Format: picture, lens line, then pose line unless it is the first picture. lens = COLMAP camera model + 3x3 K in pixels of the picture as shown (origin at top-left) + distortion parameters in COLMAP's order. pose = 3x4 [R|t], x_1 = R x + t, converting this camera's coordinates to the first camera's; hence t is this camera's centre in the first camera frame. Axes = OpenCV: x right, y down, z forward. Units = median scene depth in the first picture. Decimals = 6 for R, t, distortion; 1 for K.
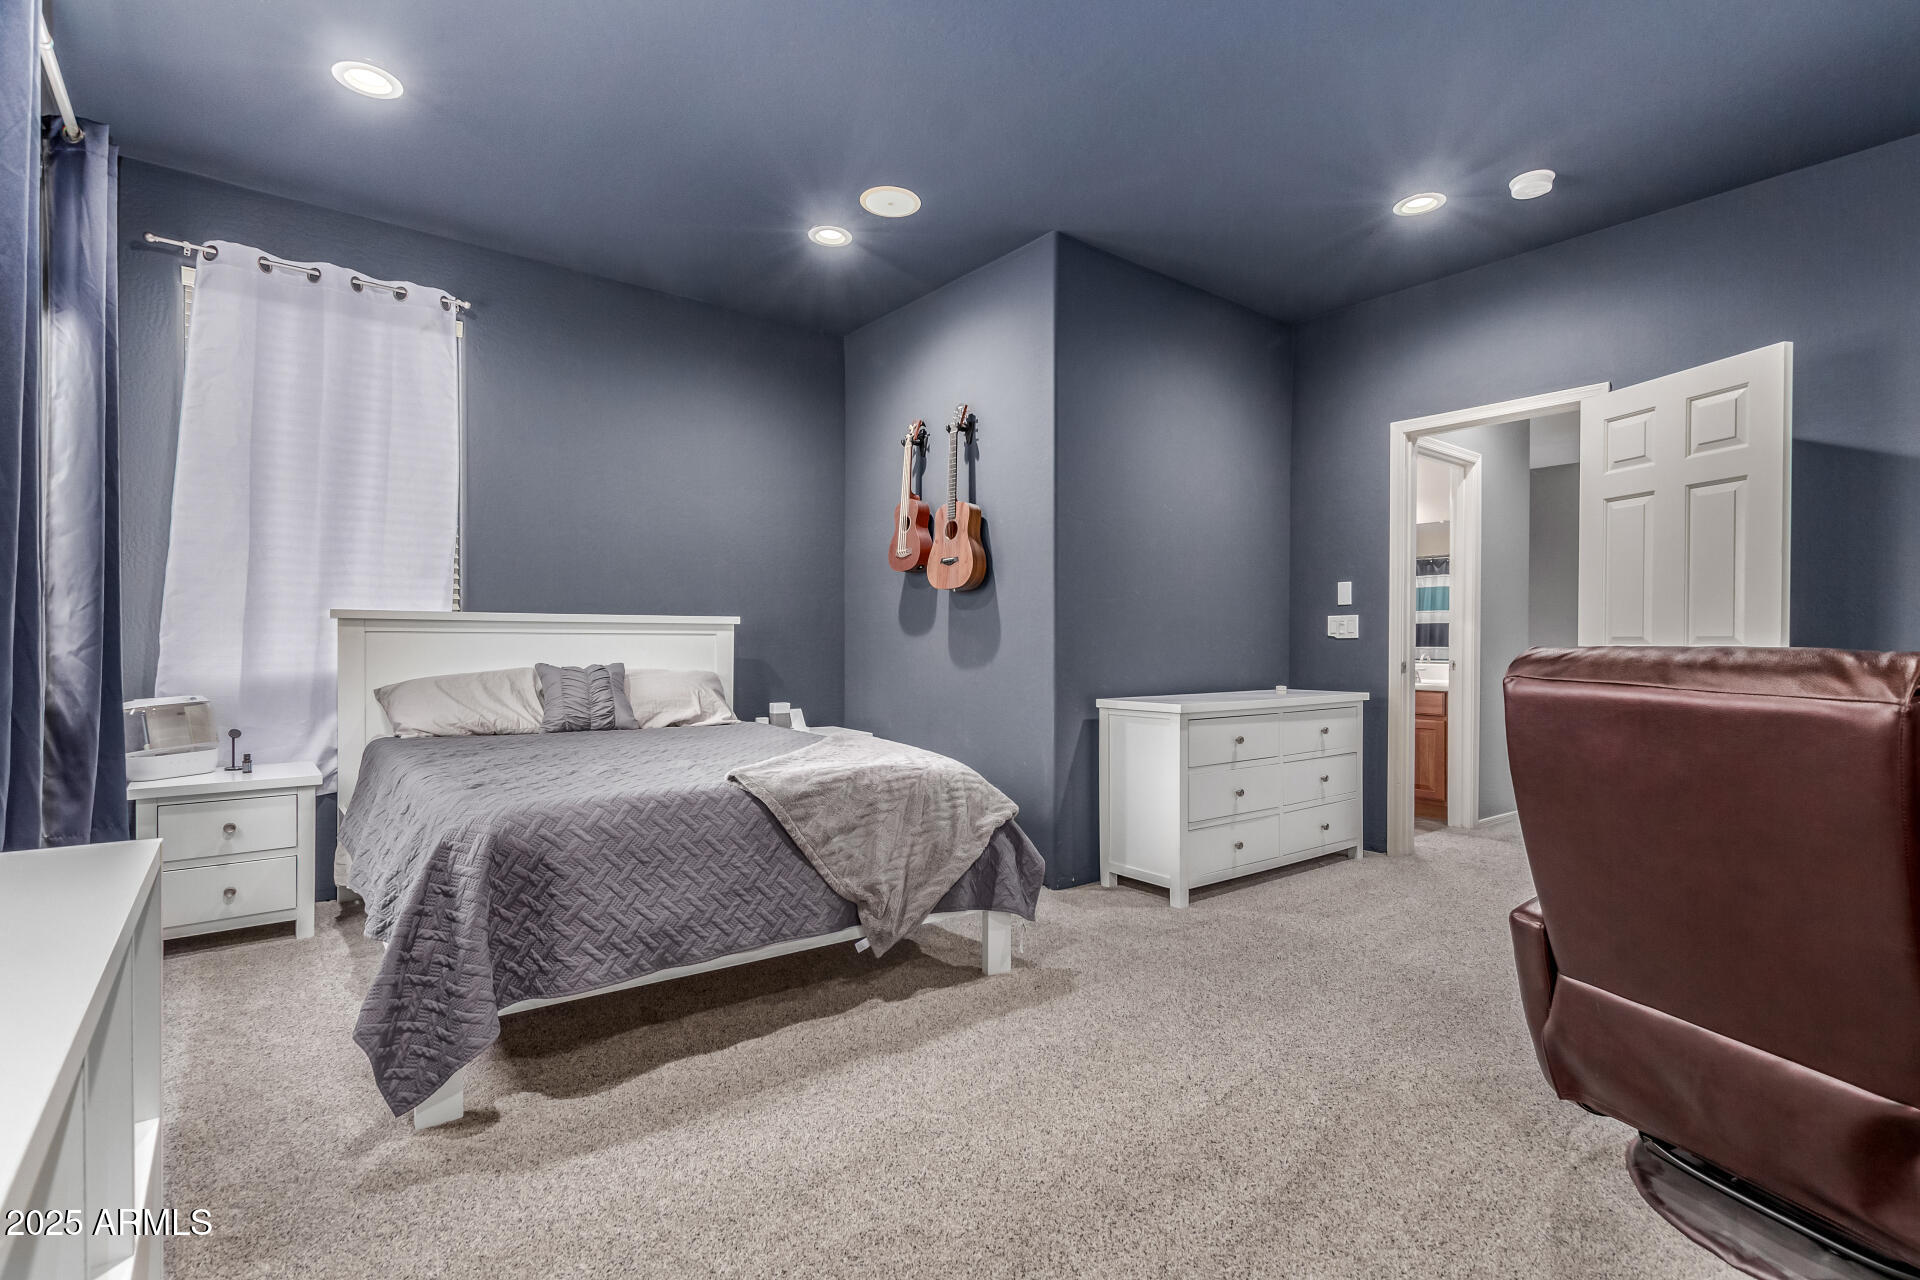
lens RADIAL K [[915.0, 0, 962.2], [0, 915.0, 646.7], [0, 0, 1]] dist [0.001662, -0.000234]
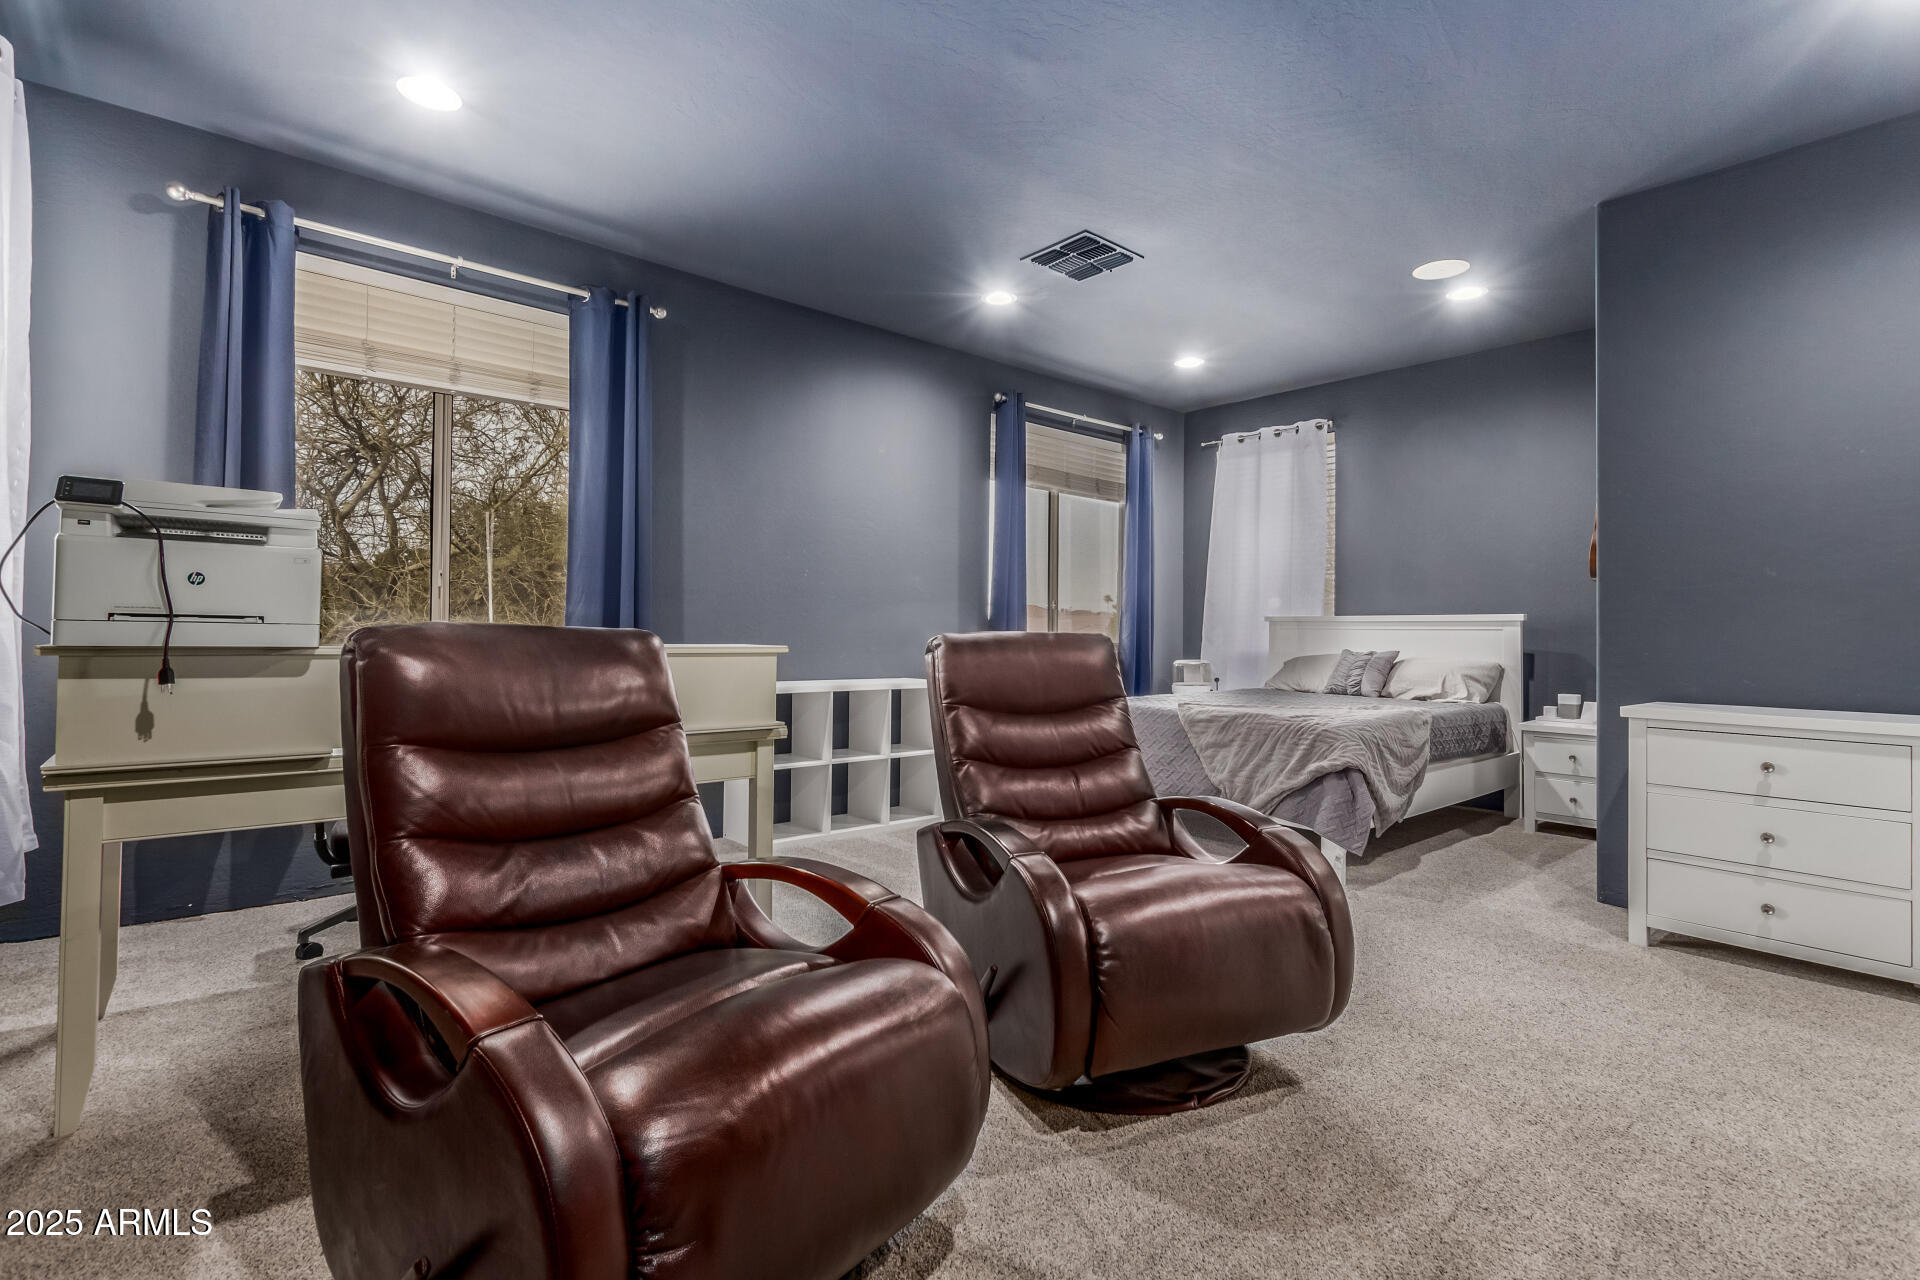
lens RADIAL K [[915.0, 0, 962.0], [0, 915.0, 629.8], [0, 0, 1]] dist [0.001662, -0.000234]
pose [[0.032663, -0.005826, -0.999449, 1.024777], [-0.014512, 0.999875, -0.006303, 0.004706], [0.999361, 0.014710, 0.032575, 0.319860]]
